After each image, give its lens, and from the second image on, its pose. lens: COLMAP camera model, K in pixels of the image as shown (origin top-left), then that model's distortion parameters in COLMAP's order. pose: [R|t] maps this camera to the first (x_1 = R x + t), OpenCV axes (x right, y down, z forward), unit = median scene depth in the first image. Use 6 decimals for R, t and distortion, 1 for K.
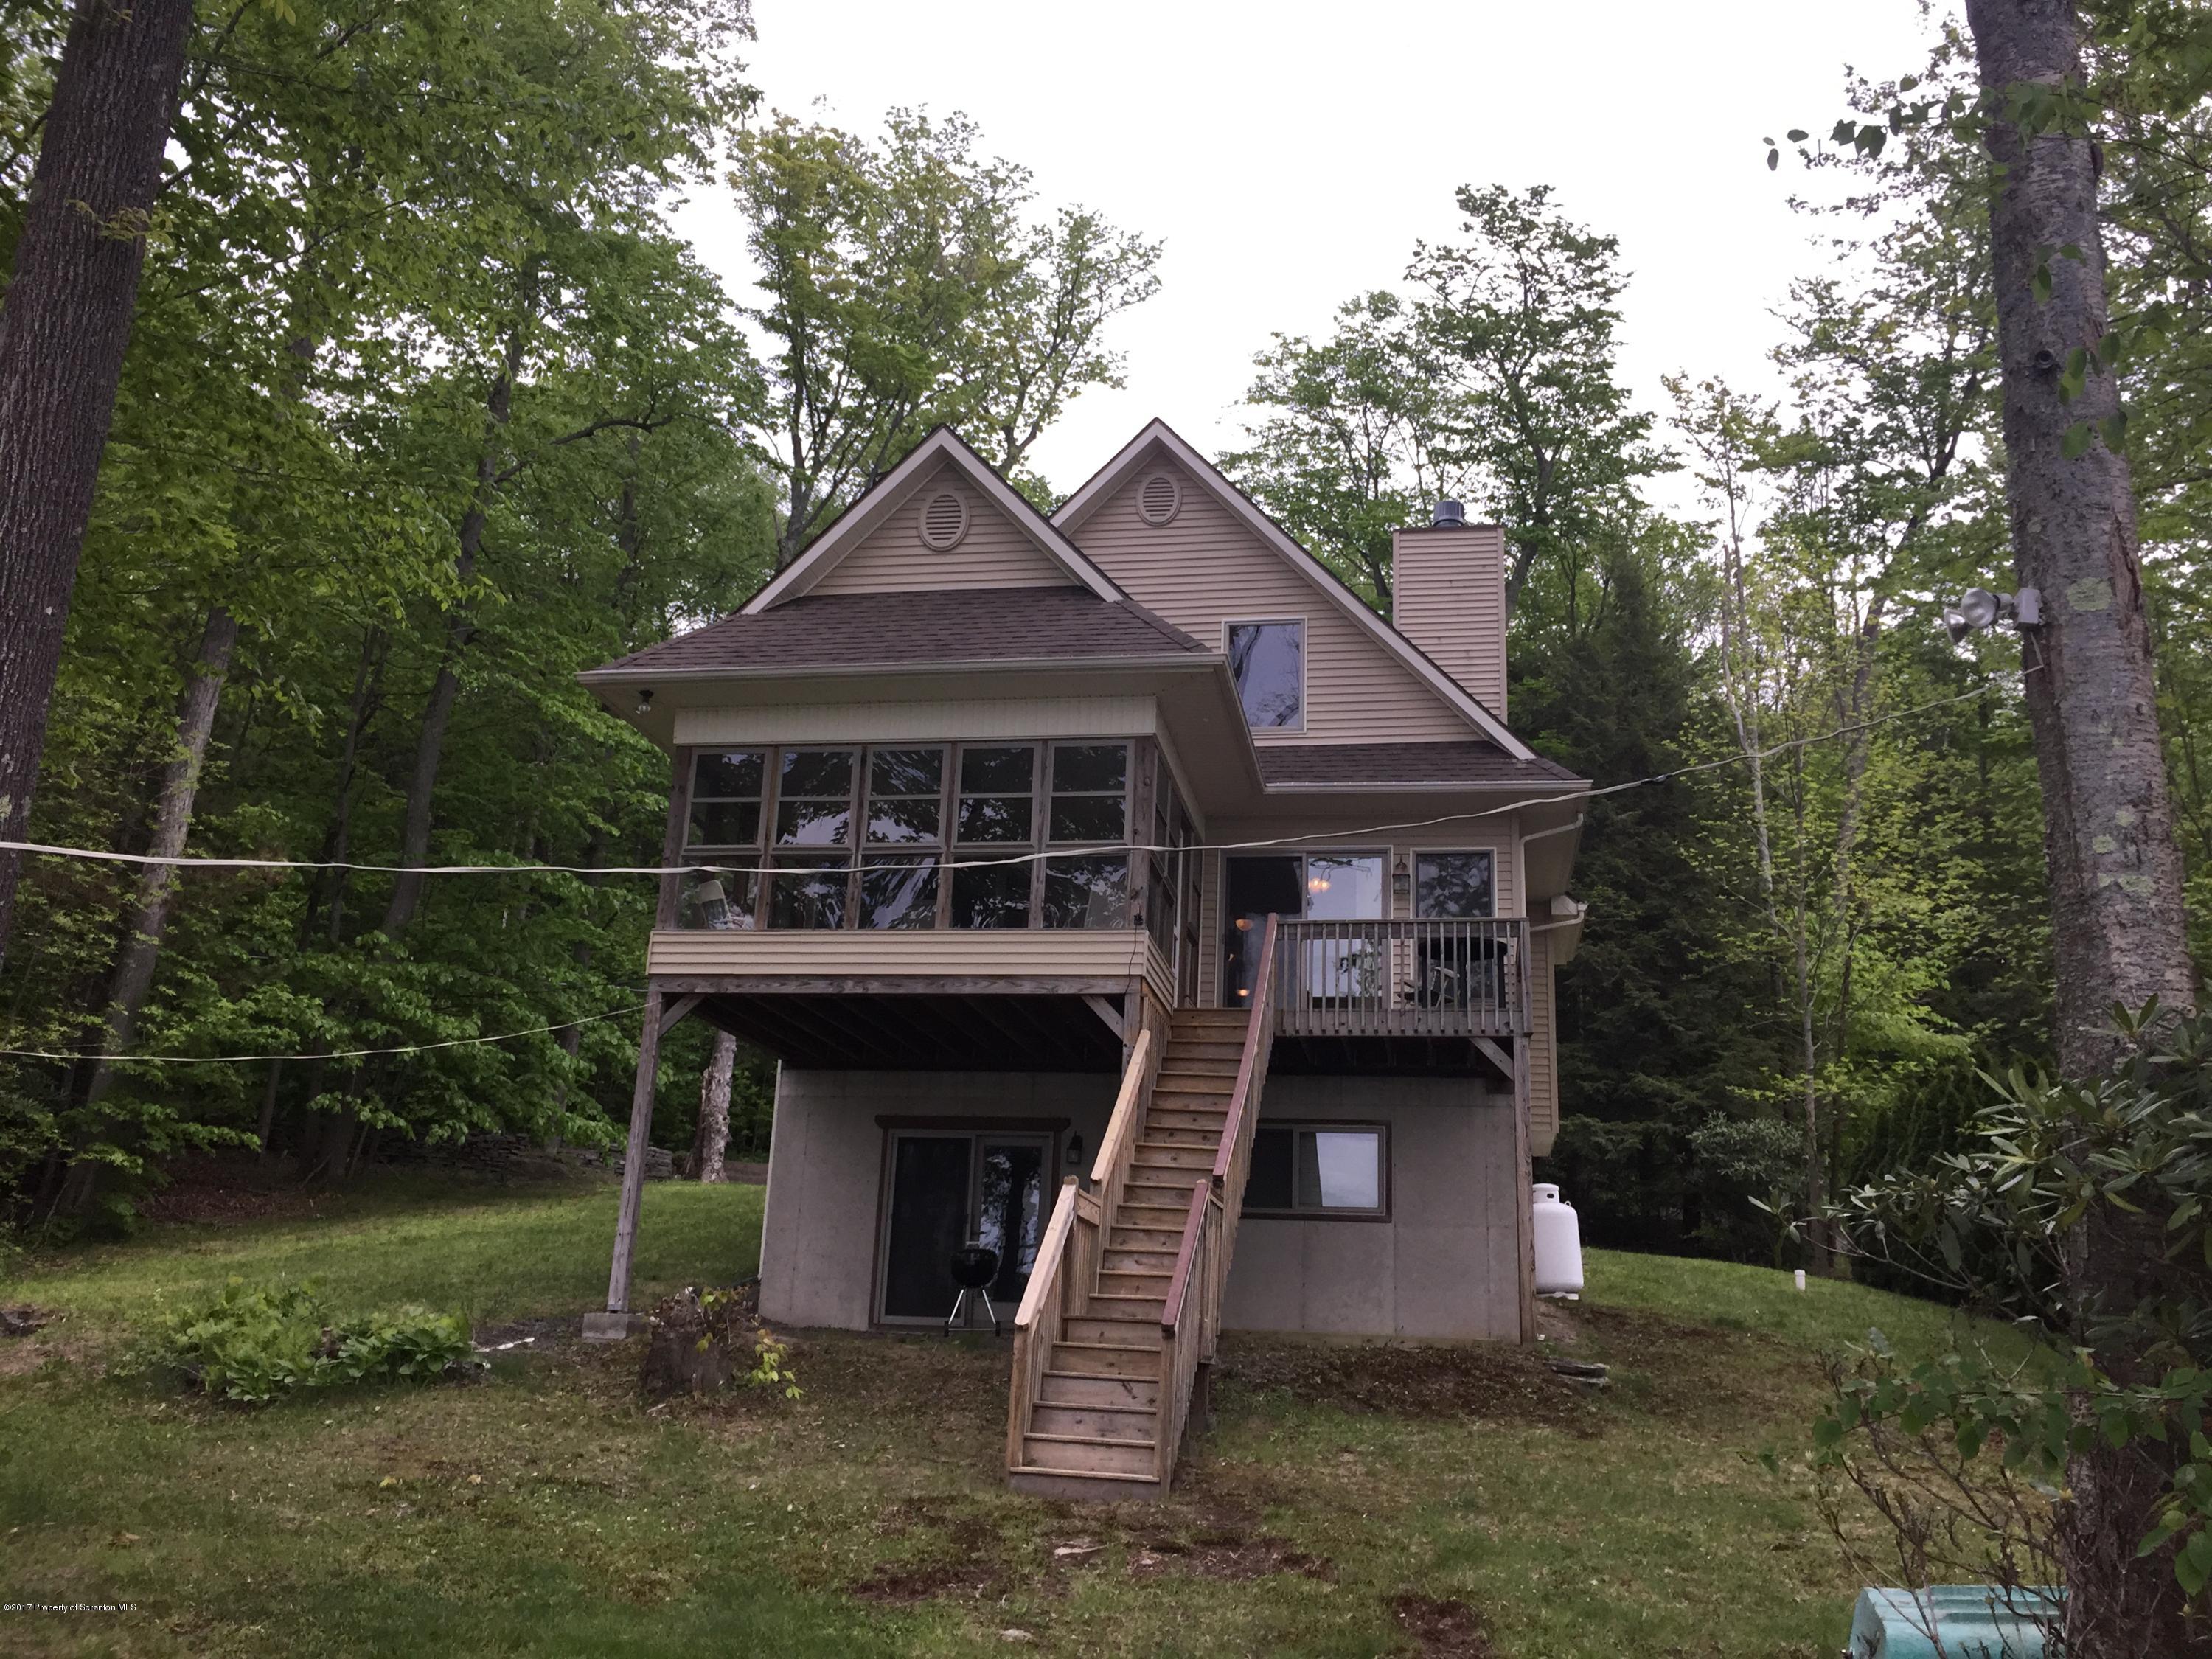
lens RADIAL K [[1898.7, 0, 1108.3], [0, 1898.7, 824.6], [0, 0, 1]] dist [0.031010, -0.012867]
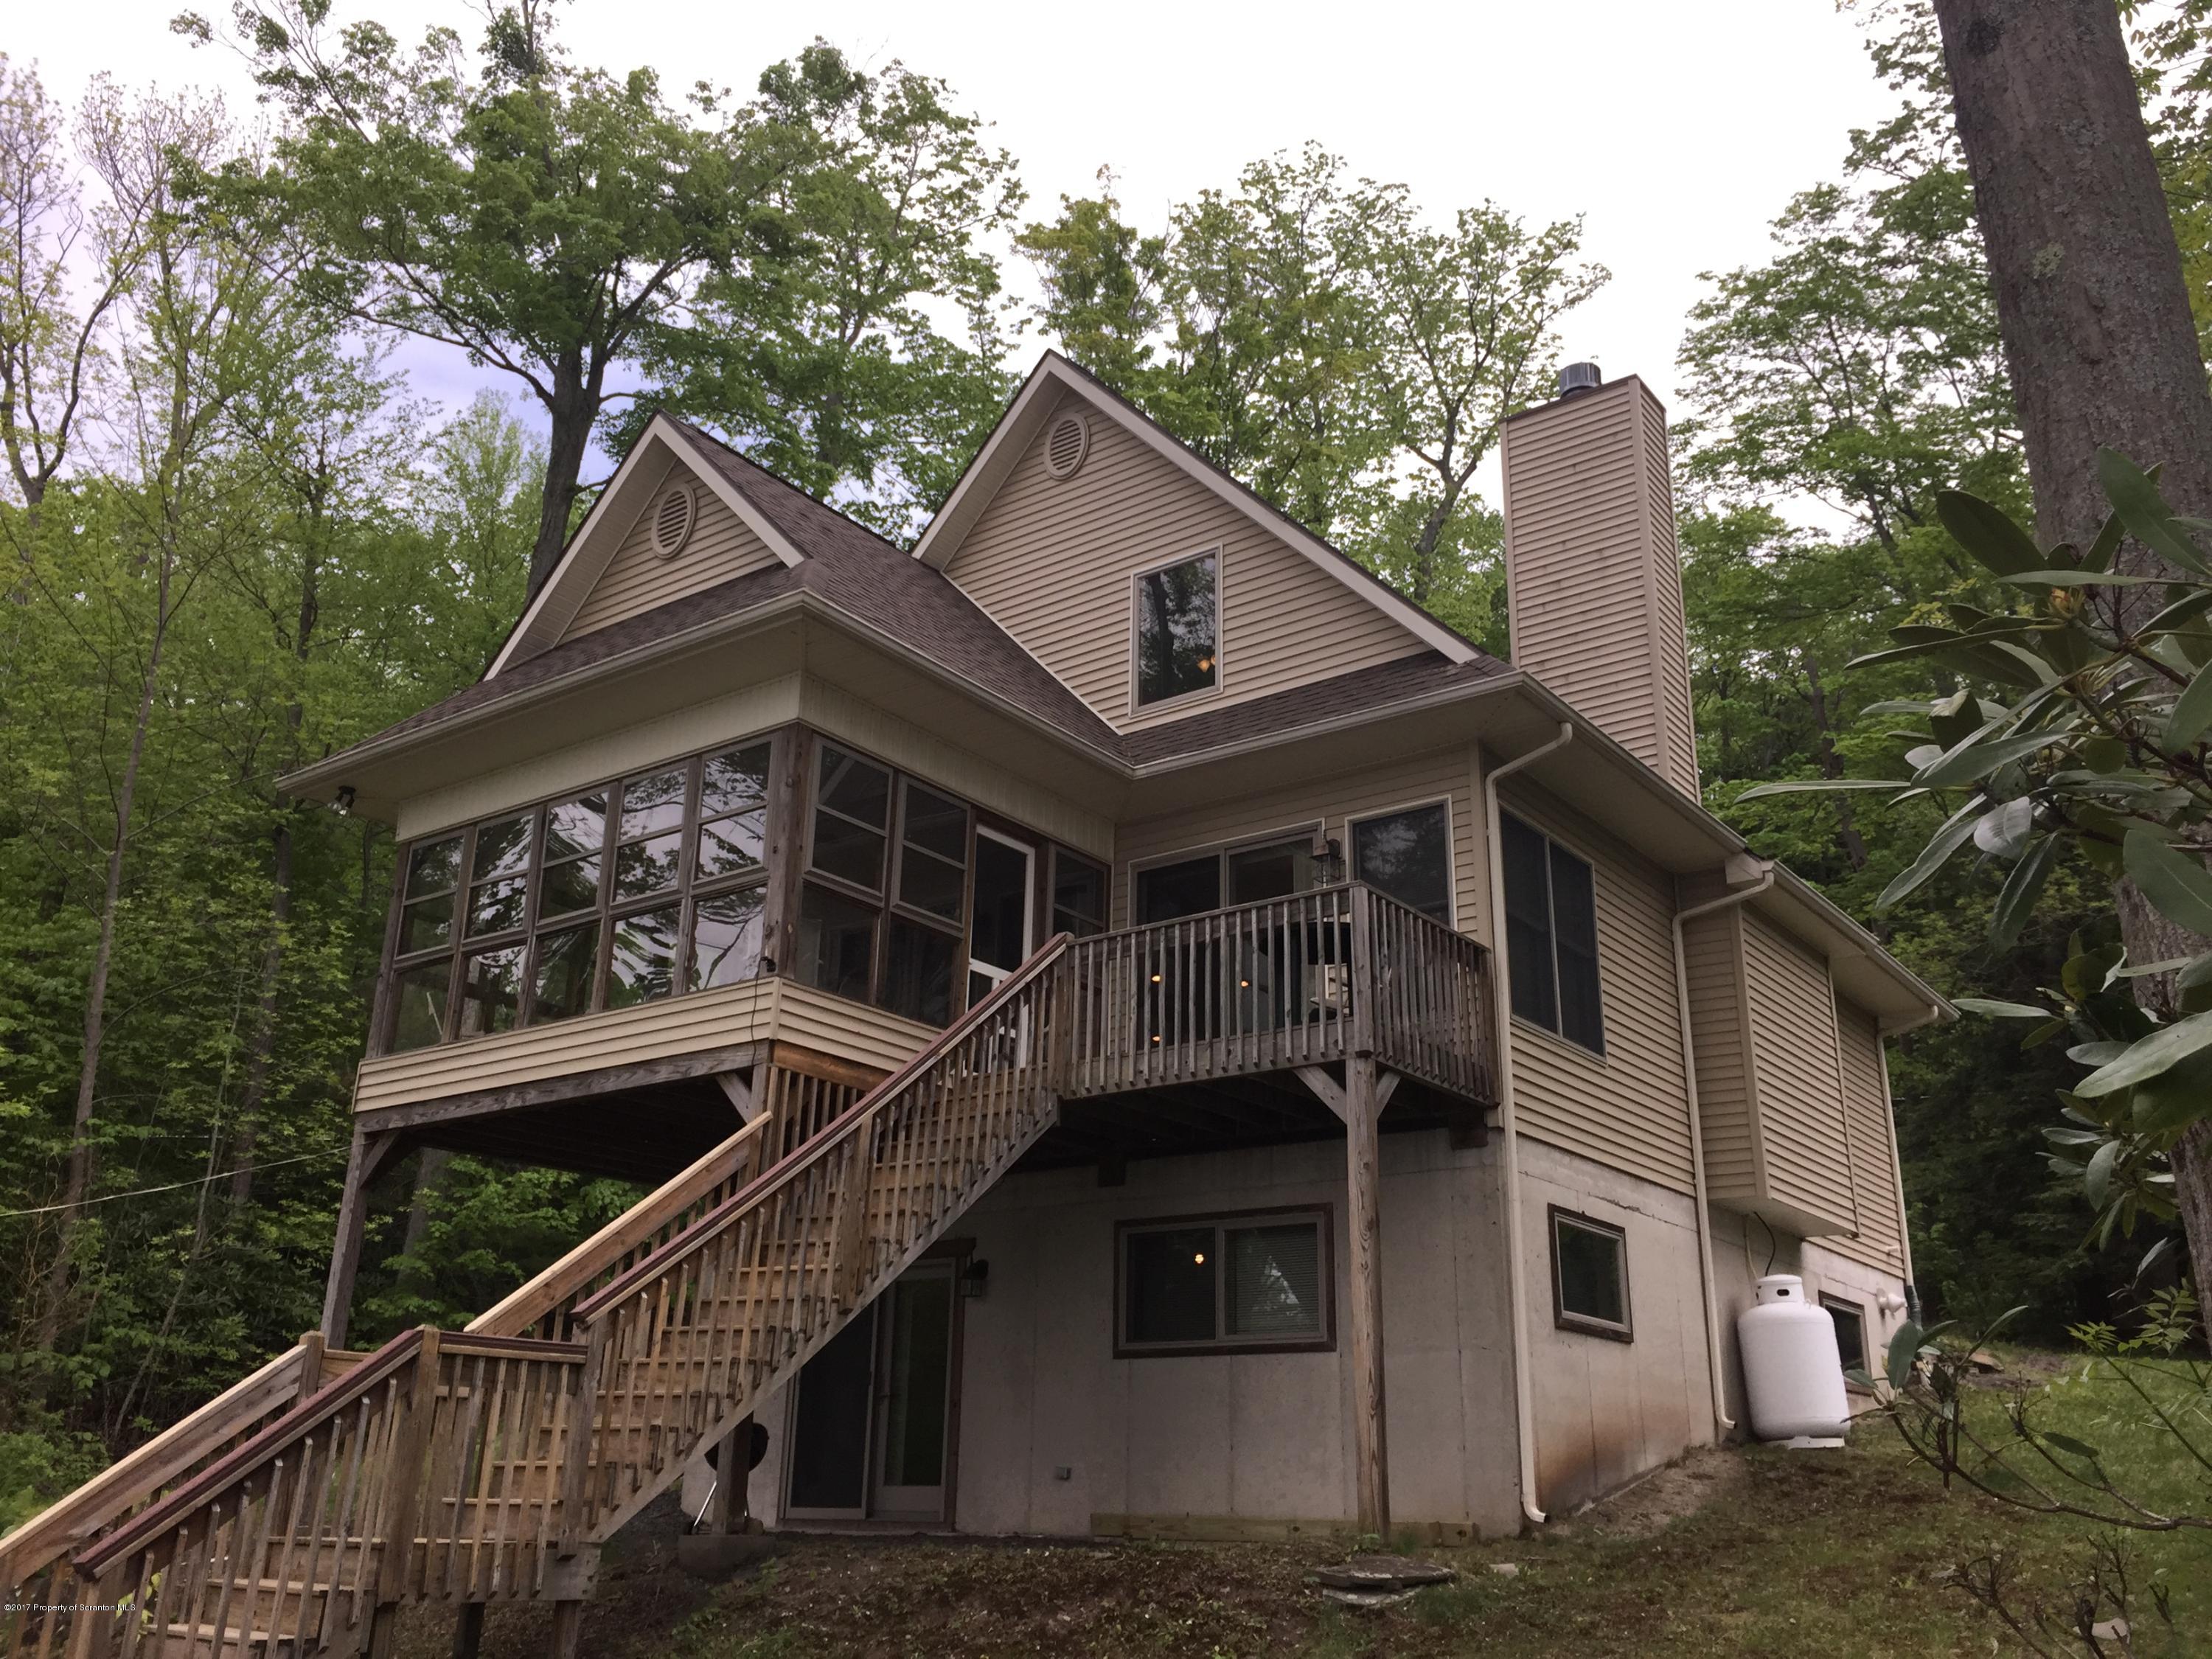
lens RADIAL K [[1898.7, 0, 1114.8], [0, 1898.7, 821.1], [0, 0, 1]] dist [0.031010, -0.012867]
pose [[0.896833, -0.174169, -0.406640, 0.404050], [0.143274, 0.984045, -0.105493, 0.083295], [0.418526, 0.036348, 0.907477, 0.339989]]
